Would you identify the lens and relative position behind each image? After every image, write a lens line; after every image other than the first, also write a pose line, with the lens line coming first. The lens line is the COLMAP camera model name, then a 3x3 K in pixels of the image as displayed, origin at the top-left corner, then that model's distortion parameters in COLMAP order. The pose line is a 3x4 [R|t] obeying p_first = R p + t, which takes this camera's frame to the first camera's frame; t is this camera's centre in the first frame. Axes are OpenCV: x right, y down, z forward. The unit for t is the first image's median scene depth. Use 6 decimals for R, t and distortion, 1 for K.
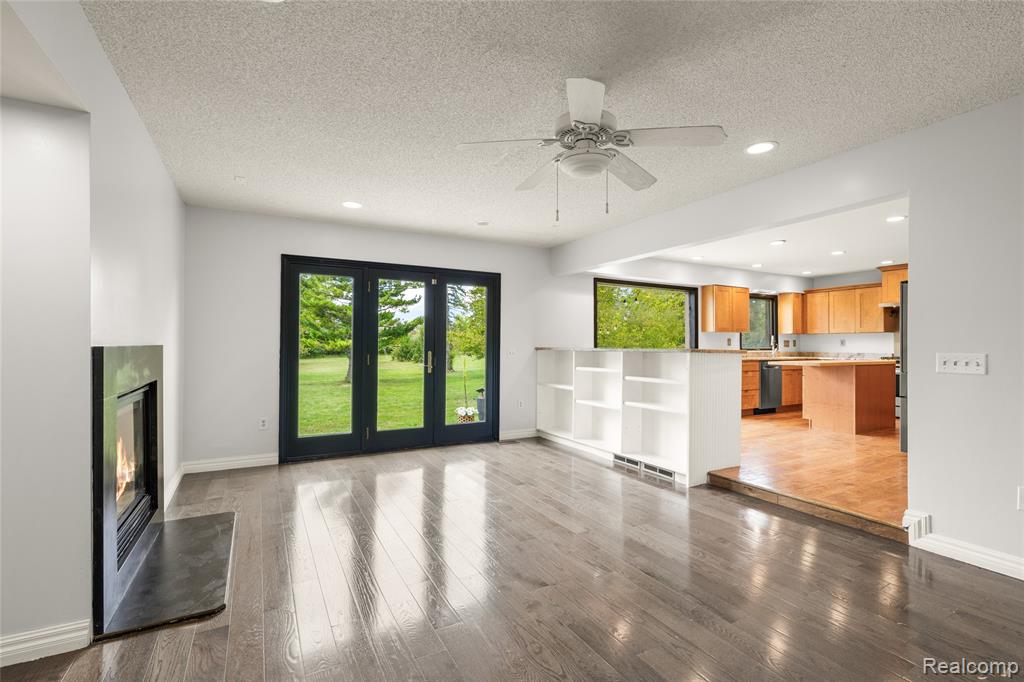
lens RADIAL K [[456.7, 0, 512.0], [0, 456.7, 341.0], [0, 0, 1]] dist [-0.002116, -0.000210]
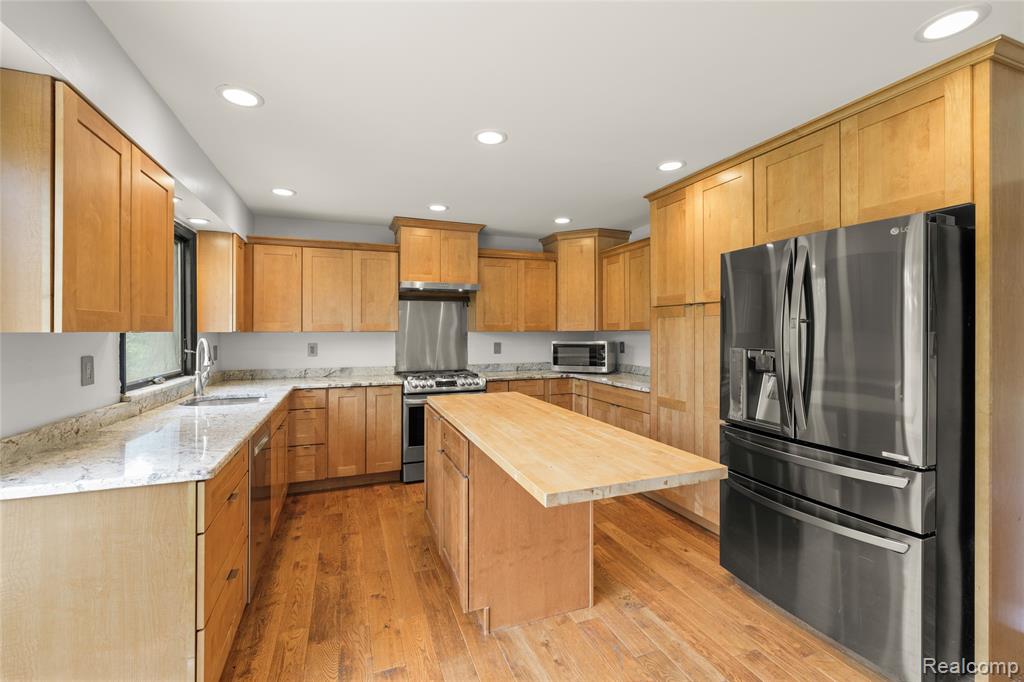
lens RADIAL K [[440.8, 0, 513.7], [0, 440.8, 331.1], [0, 0, 1]] dist [-0.000927, -0.000080]
pose [[0.151196, 0.000616, 0.988504, 0.255254], [-0.004946, 0.999988, 0.000134, -0.018214], [-0.988491, -0.004910, 0.151197, 0.685920]]
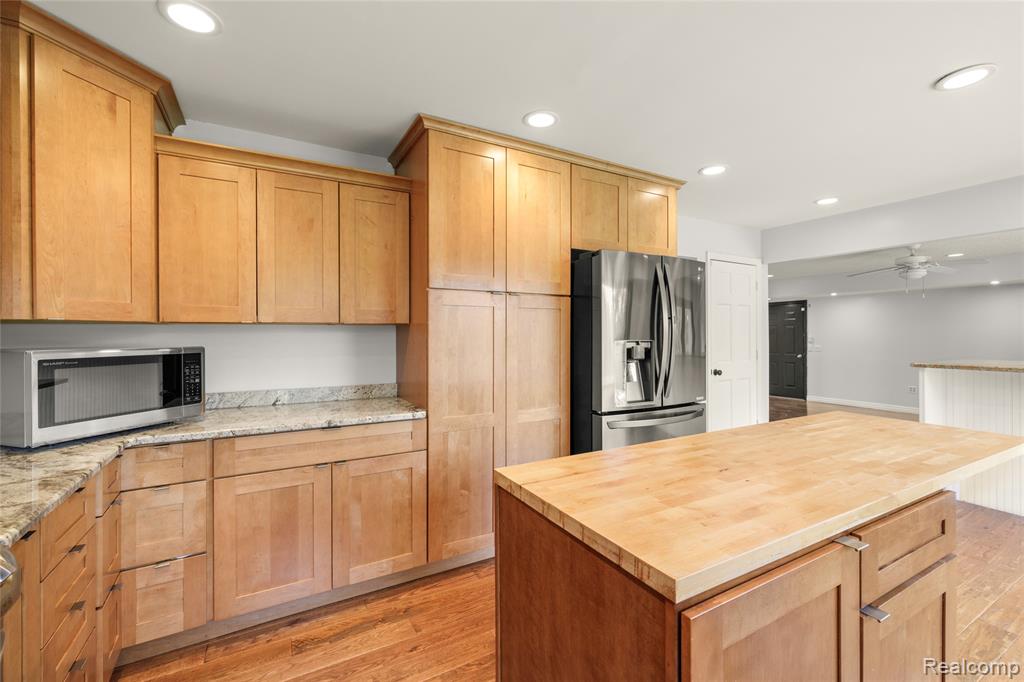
lens RADIAL K [[438.5, 0, 512.0], [0, 438.5, 341.0], [0, 0, 1]] dist [-0.001155, -0.000067]
pose [[-0.999989, -0.000290, 0.004773, 0.598054], [-0.000265, 0.999987, 0.005095, -0.010647], [-0.004775, 0.005094, -0.999976, 0.876217]]
